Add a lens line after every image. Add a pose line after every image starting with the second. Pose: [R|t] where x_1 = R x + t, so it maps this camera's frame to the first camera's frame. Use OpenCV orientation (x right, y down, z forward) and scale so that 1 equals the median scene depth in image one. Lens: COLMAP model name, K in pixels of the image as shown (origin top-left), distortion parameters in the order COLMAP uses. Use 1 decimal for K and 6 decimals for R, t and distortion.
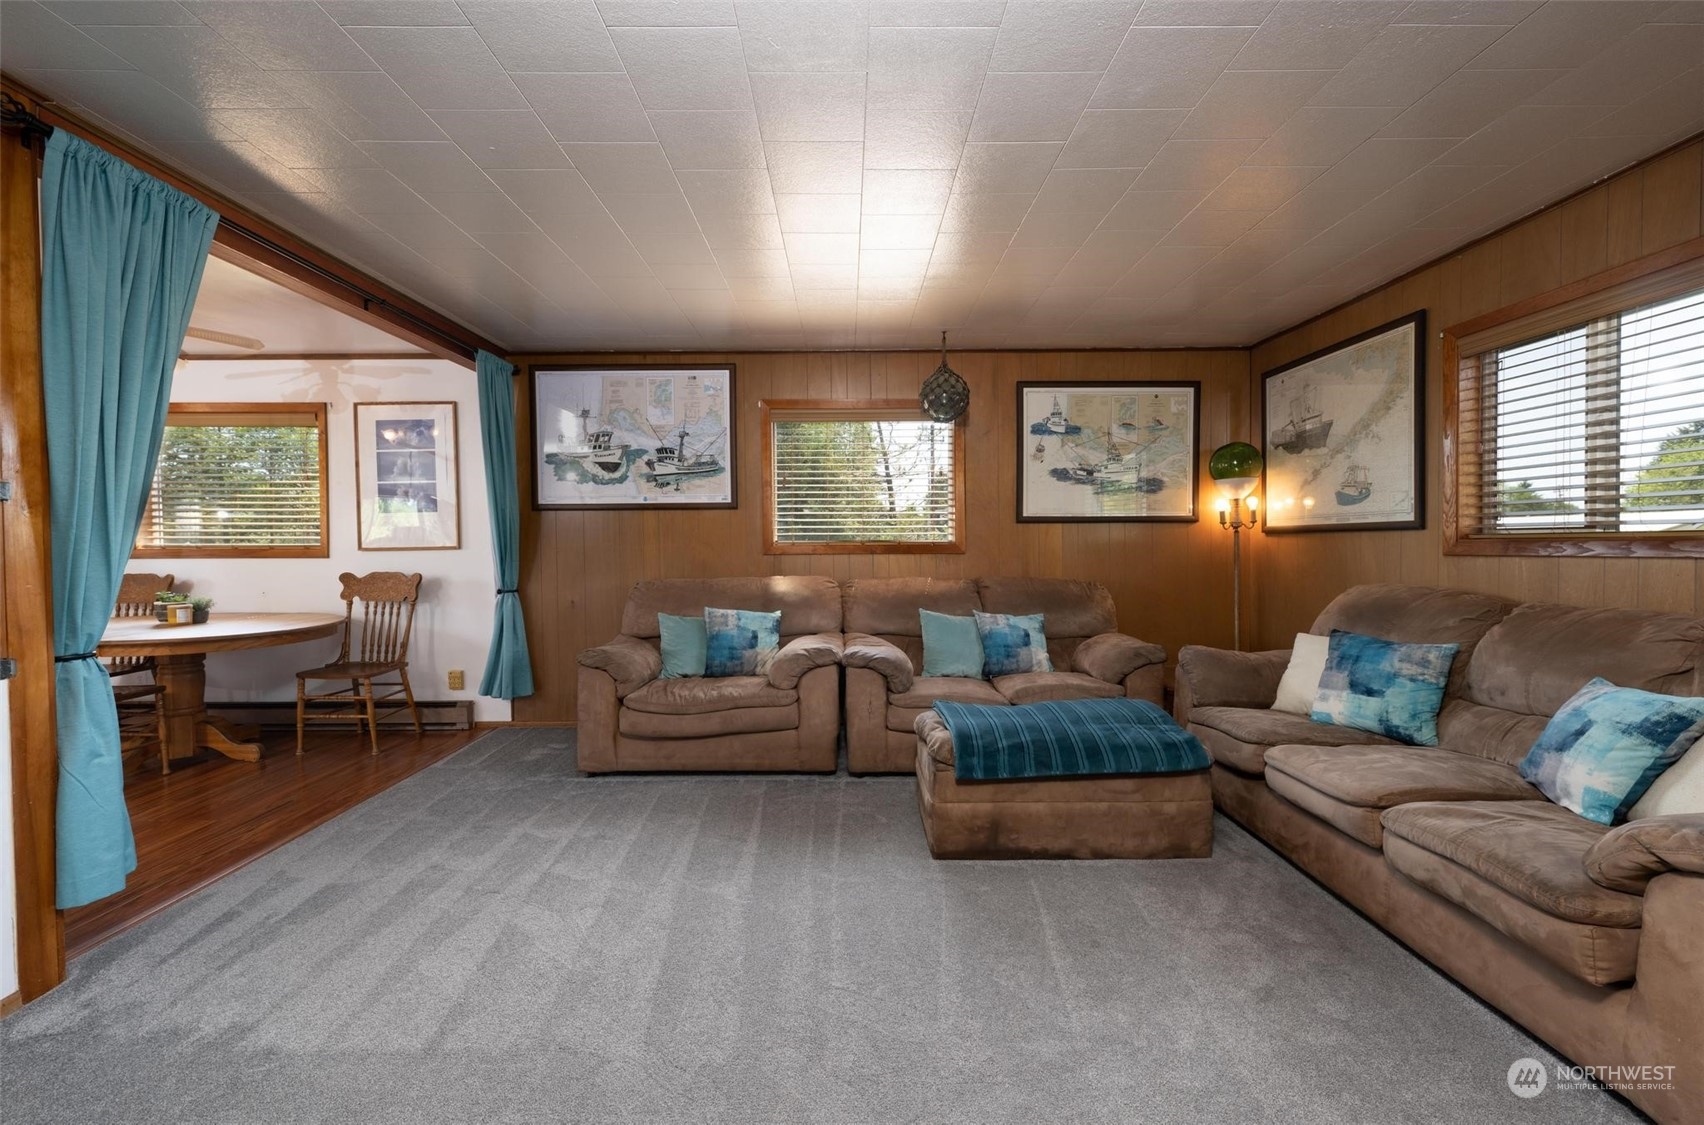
lens RADIAL K [[678.7, 0, 852.4], [0, 678.7, 559.4], [0, 0, 1]] dist [-0.002253, -0.000057]
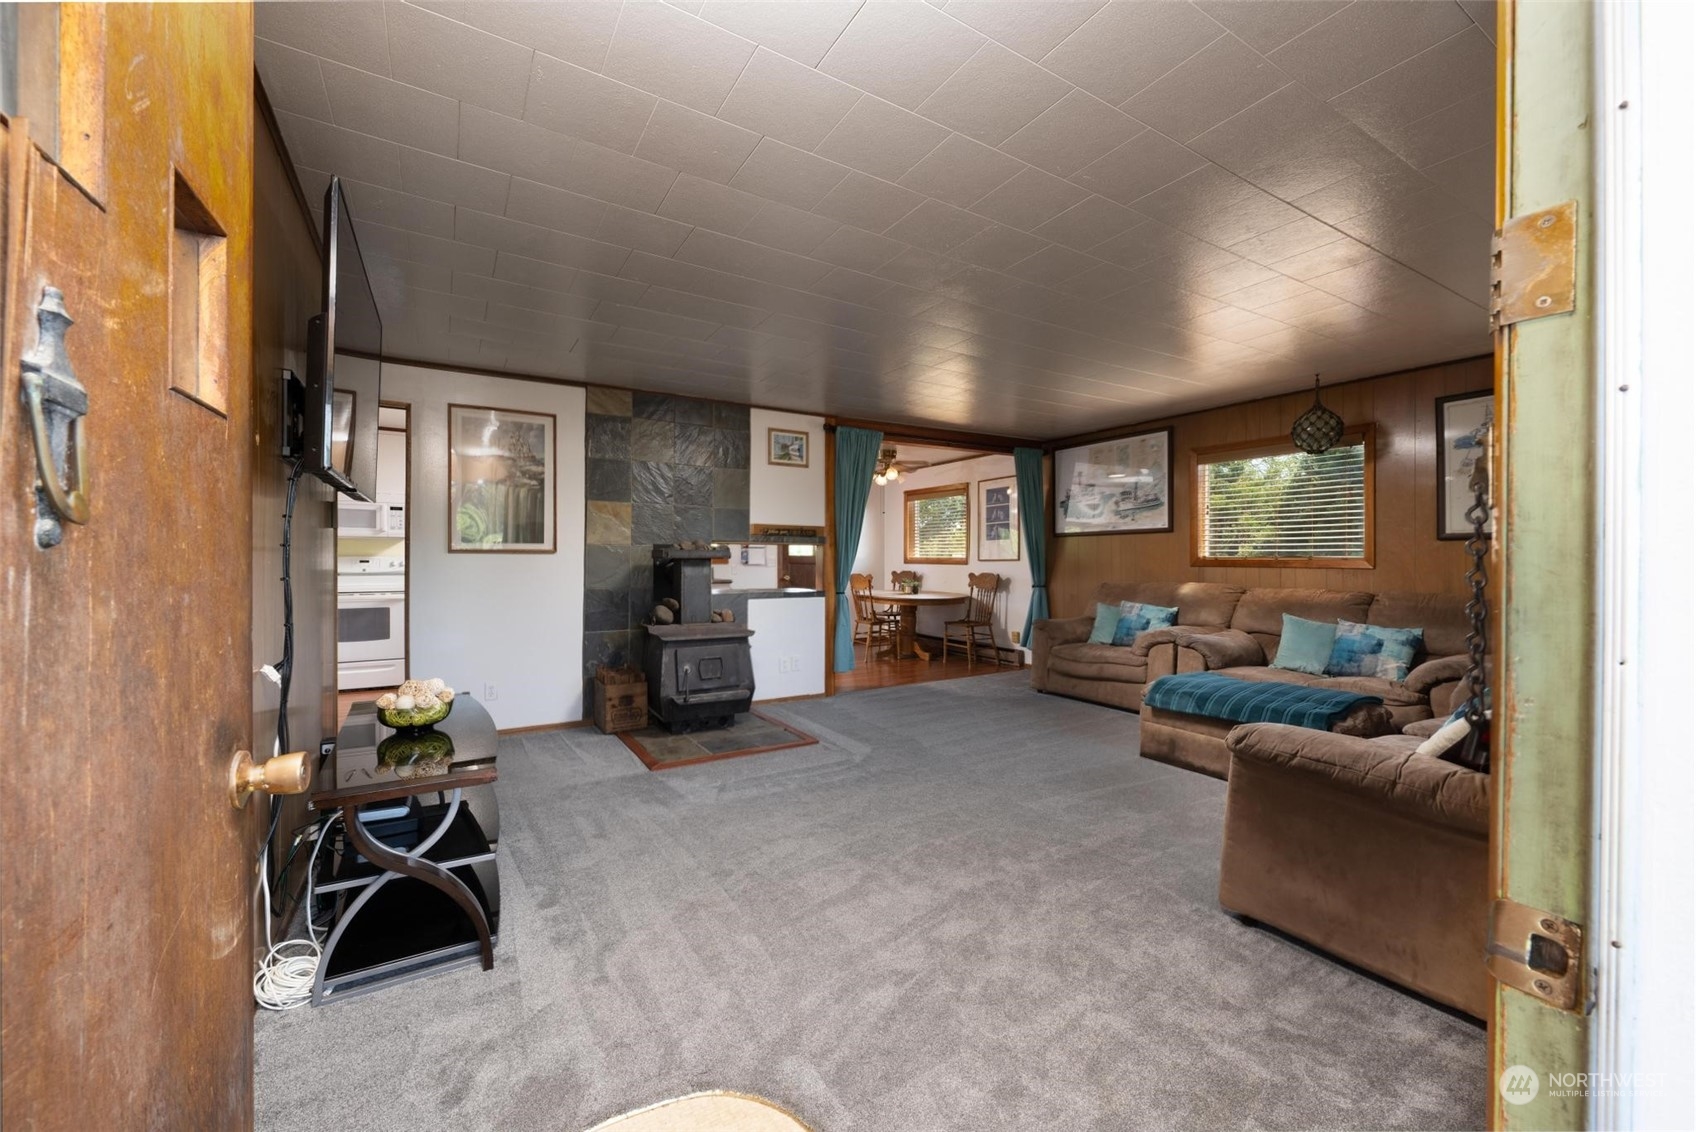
lens RADIAL K [[661.2, 0, 846.9], [0, 661.2, 562.6], [0, 0, 1]] dist [0.000579, 0.000092]
pose [[0.513505, 0.010555, -0.858022, 0.630175], [-0.024687, 0.999692, -0.002476, 0.005003], [0.857731, 0.022453, 0.513608, -0.228896]]
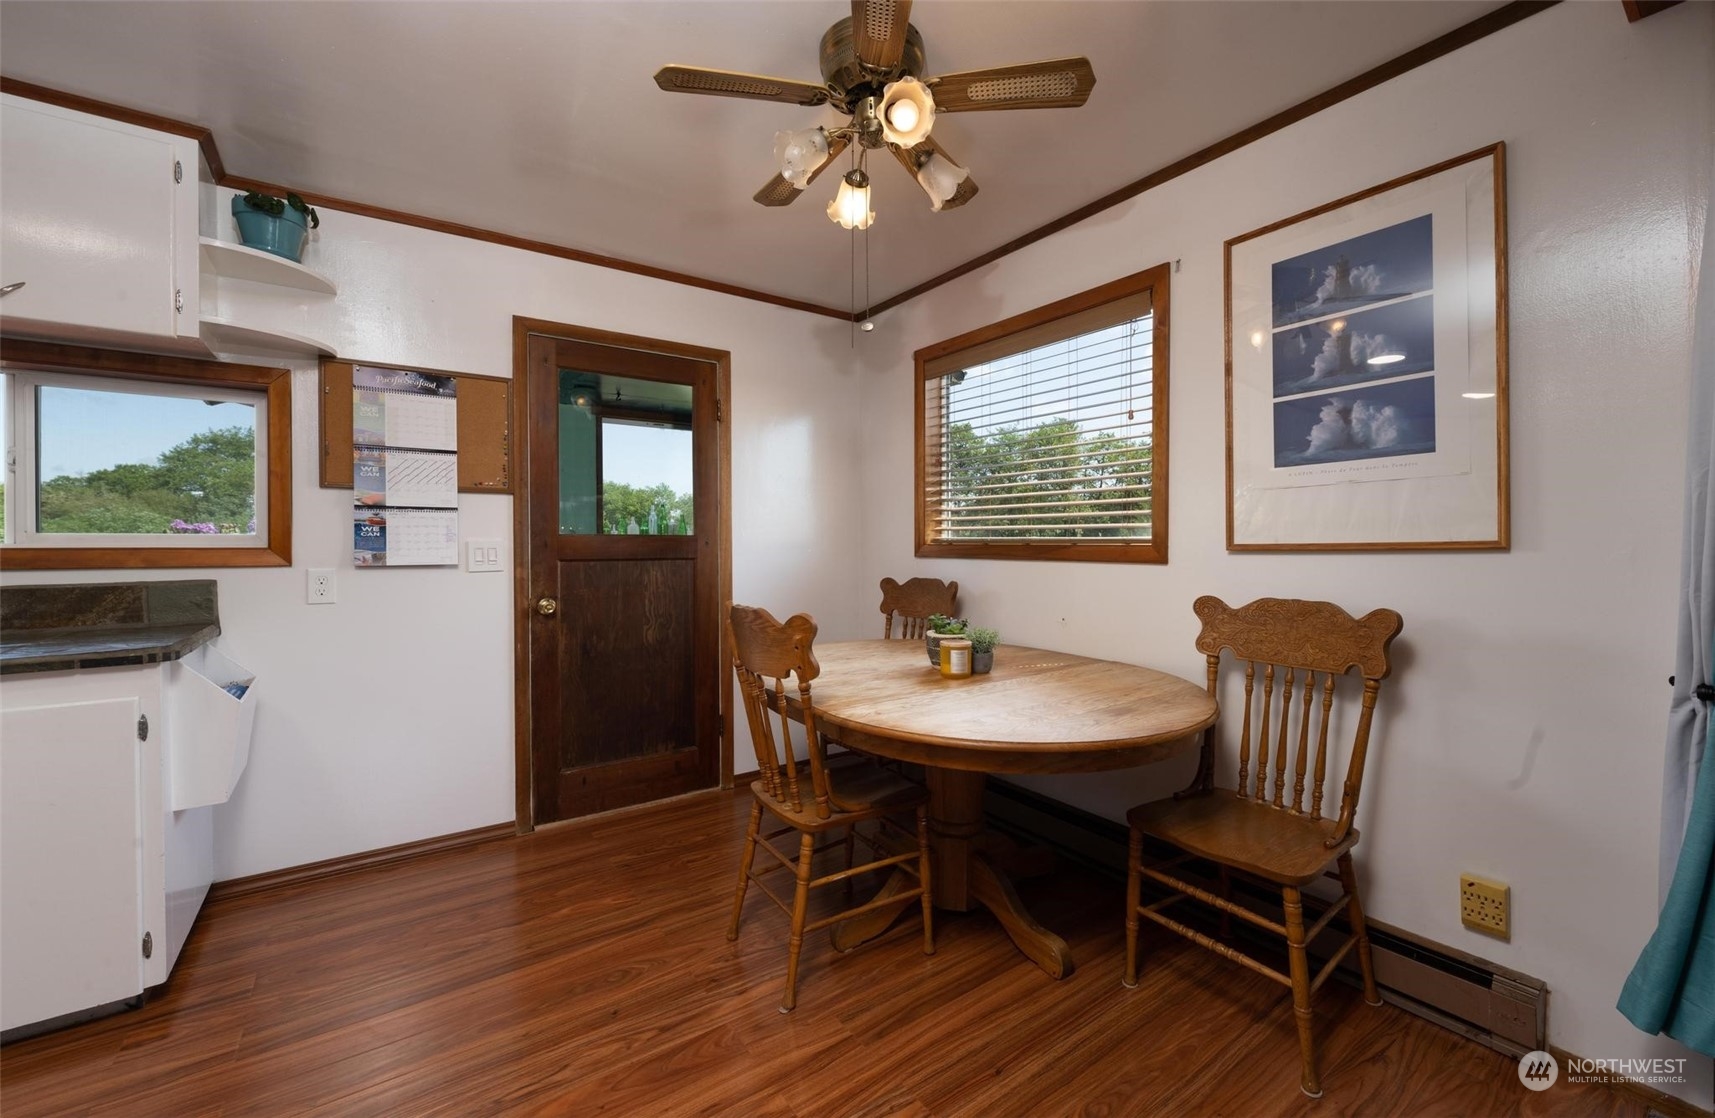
lens RADIAL K [[688.5, 0, 854.9], [0, 688.5, 548.3], [0, 0, 1]] dist [-0.001335, -0.000212]
pose [[0.567814, 0.010205, -0.823093, -0.479322], [-0.019885, 0.999801, -0.001322, -0.008472], [0.822917, 0.017118, 0.567904, 0.509576]]
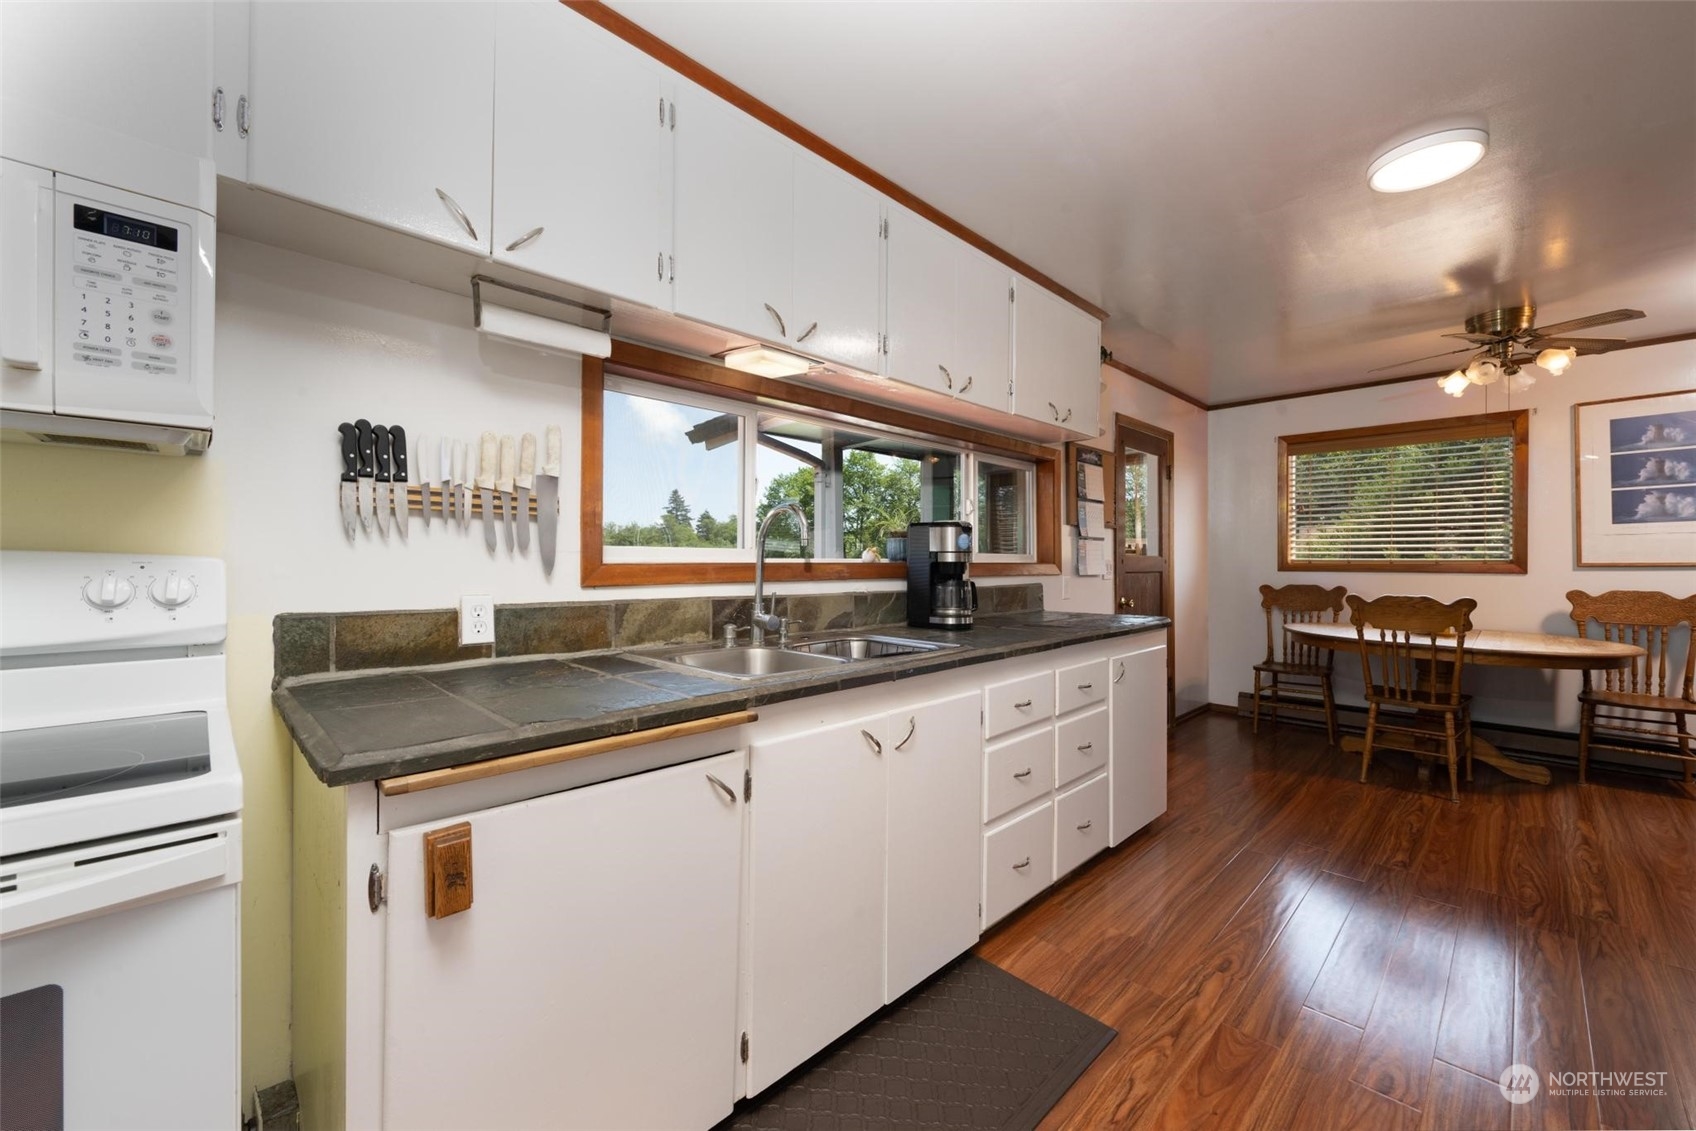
lens RADIAL K [[672.8, 0, 850.7], [0, 672.8, 563.3], [0, 0, 1]] dist [0.001583, 0.000236]
pose [[0.701586, 0.005834, -0.712560, -0.769335], [-0.021682, 0.999678, -0.013163, 0.016018], [0.712254, 0.024685, 0.701487, -0.324658]]
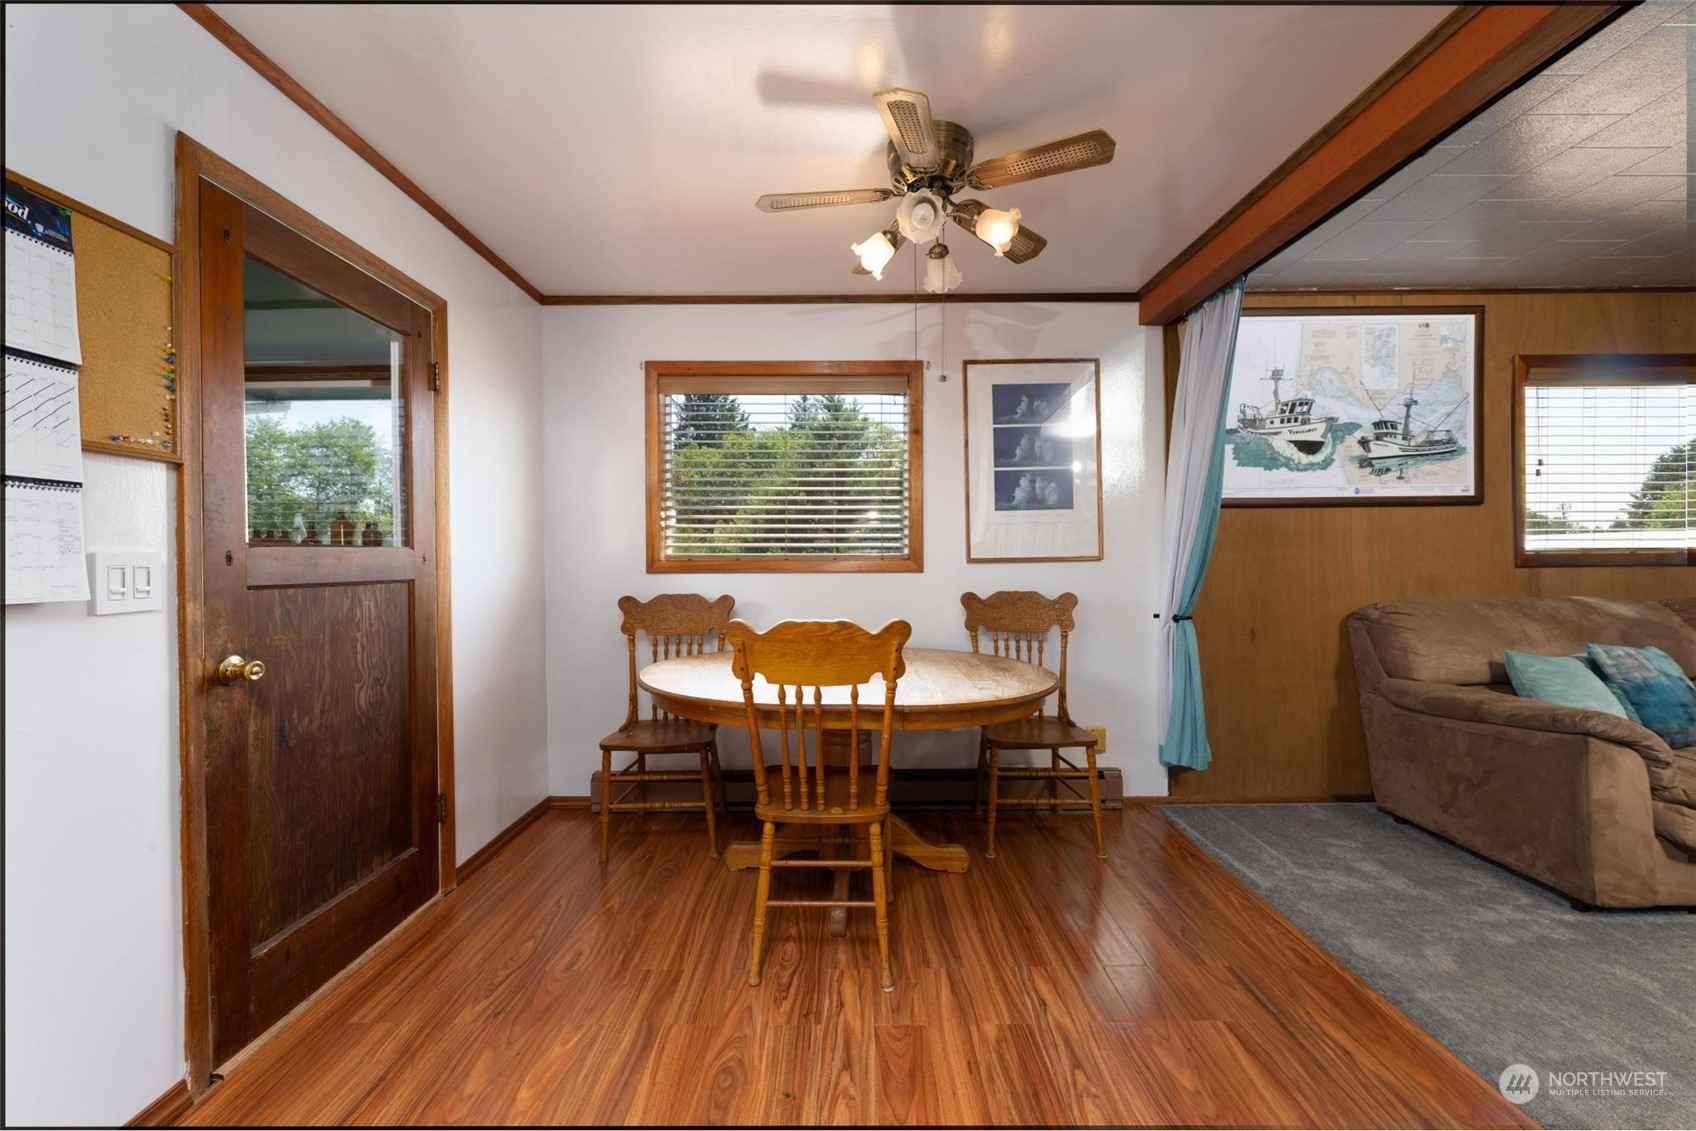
lens RADIAL K [[661.2, 0, 846.9], [0, 661.2, 562.1], [0, 0, 1]] dist [0.000579, 0.000092]
pose [[0.999961, -0.001399, -0.008769, -0.853221], [0.001216, 0.999781, -0.020888, 0.001809], [0.008796, 0.020876, 0.999743, 0.286715]]
